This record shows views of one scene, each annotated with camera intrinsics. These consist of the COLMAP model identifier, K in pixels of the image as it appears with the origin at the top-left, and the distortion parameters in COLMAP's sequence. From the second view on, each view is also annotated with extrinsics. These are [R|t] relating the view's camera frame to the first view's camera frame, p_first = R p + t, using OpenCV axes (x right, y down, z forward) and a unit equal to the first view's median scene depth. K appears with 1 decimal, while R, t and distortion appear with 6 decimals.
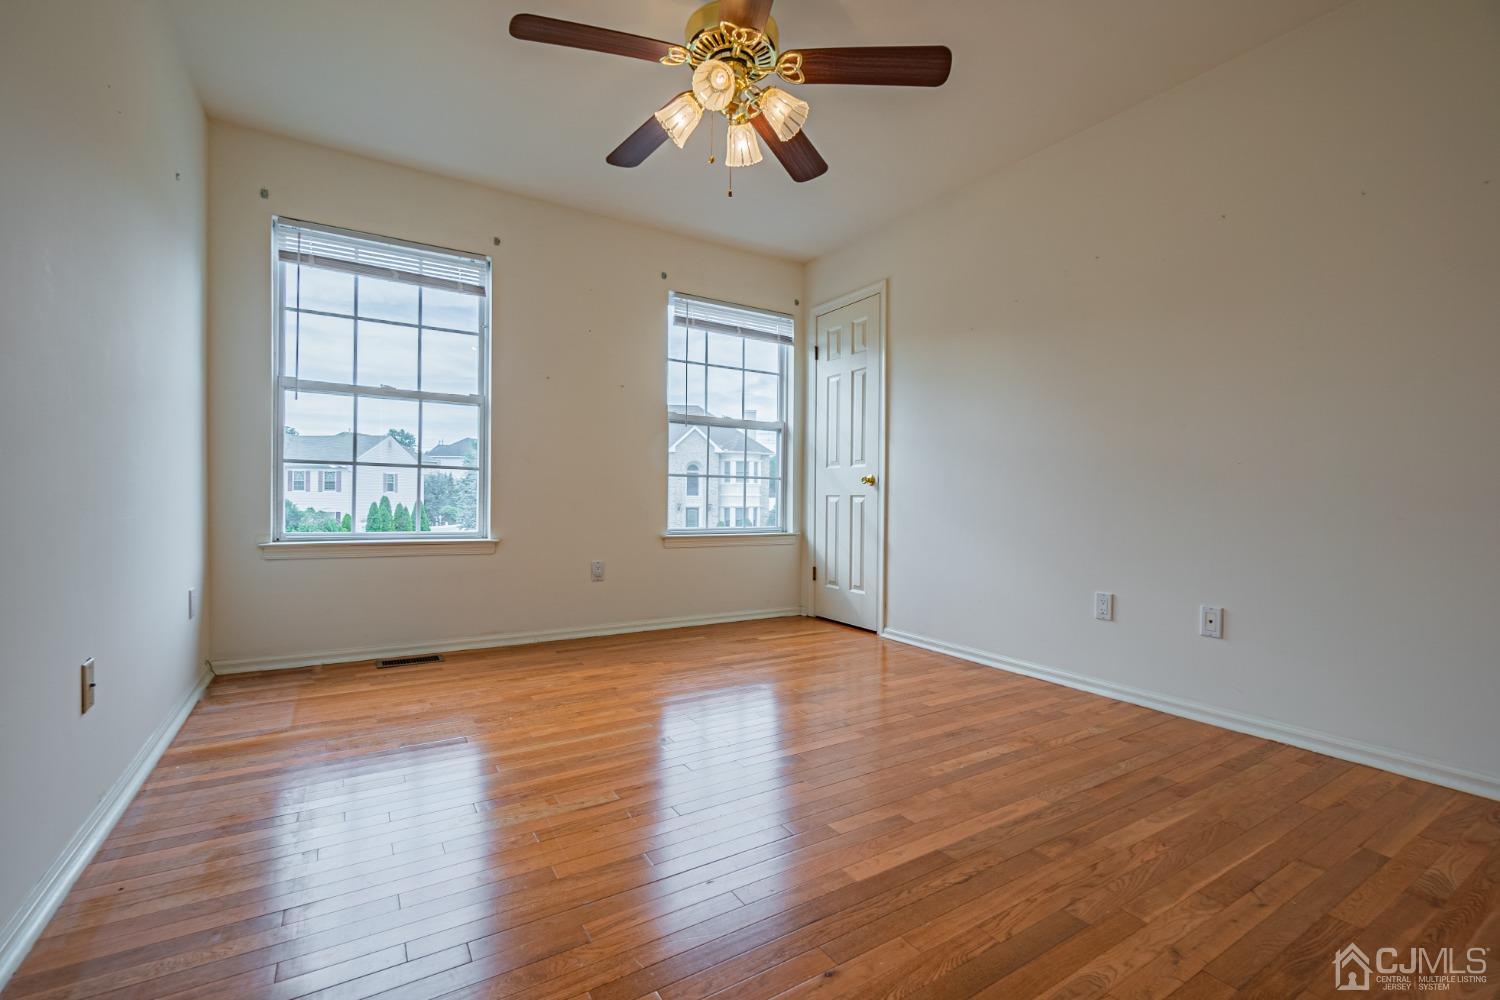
lens RADIAL K [[648.7, 0, 752.4], [0, 648.7, 502.5], [0, 0, 1]] dist [0.000411, 0.000147]
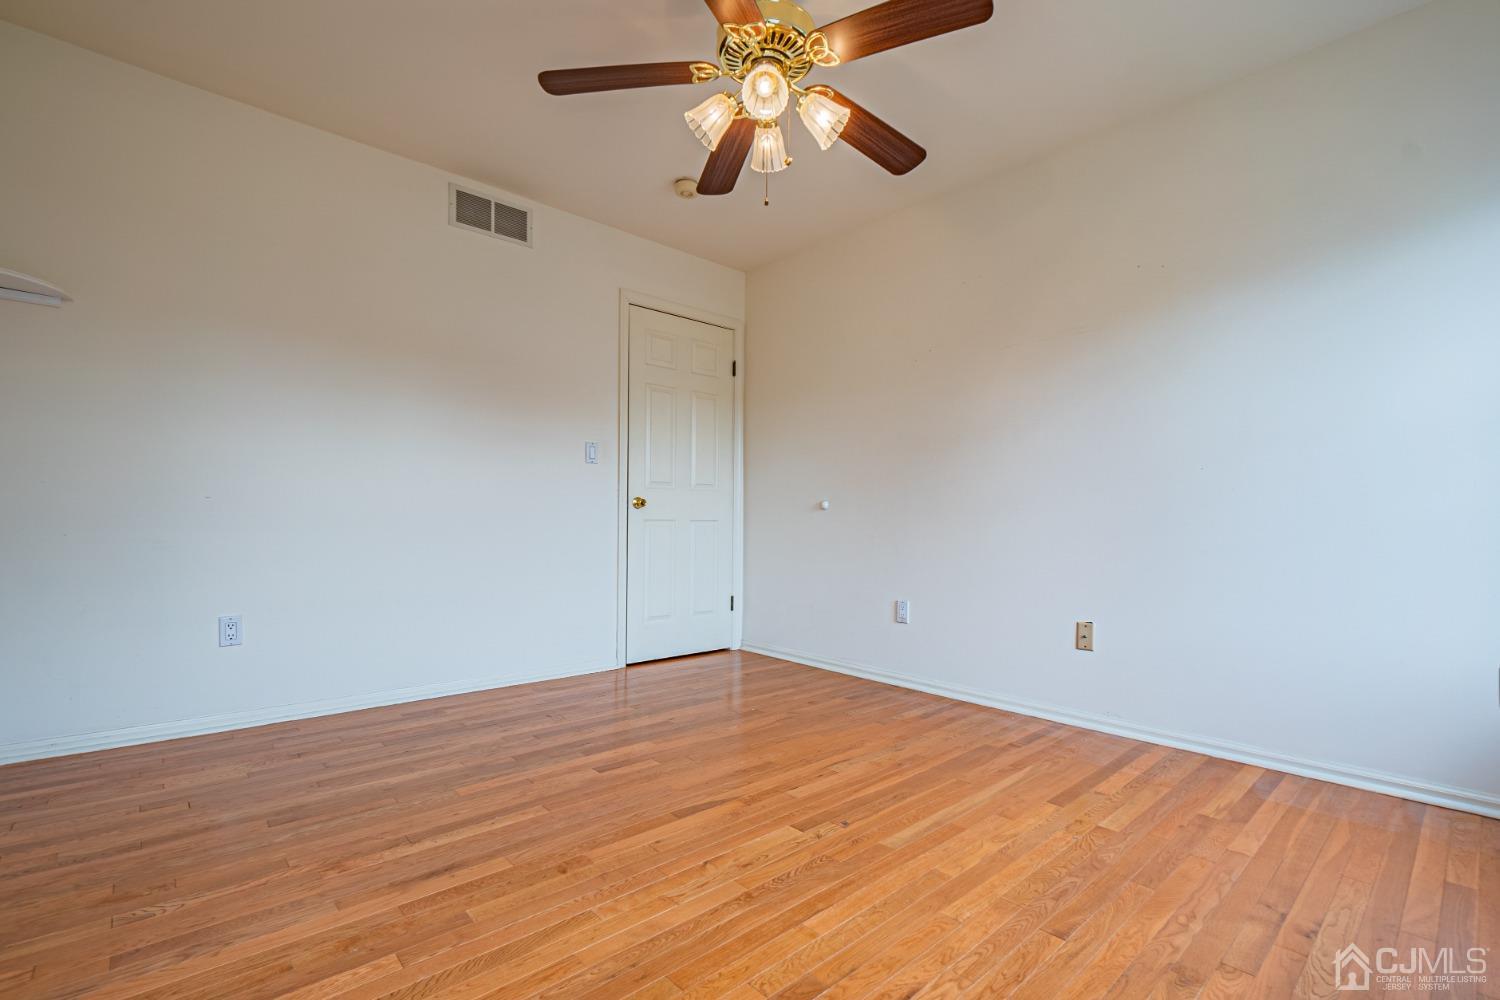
lens RADIAL K [[648.7, 0, 752.4], [0, 648.7, 502.5], [0, 0, 1]] dist [0.000411, 0.000147]
pose [[-0.985882, -0.030527, -0.164634, 0.133728], [-0.028087, 0.999459, -0.017129, -0.021905], [0.165068, -0.012263, -0.986206, 1.917879]]
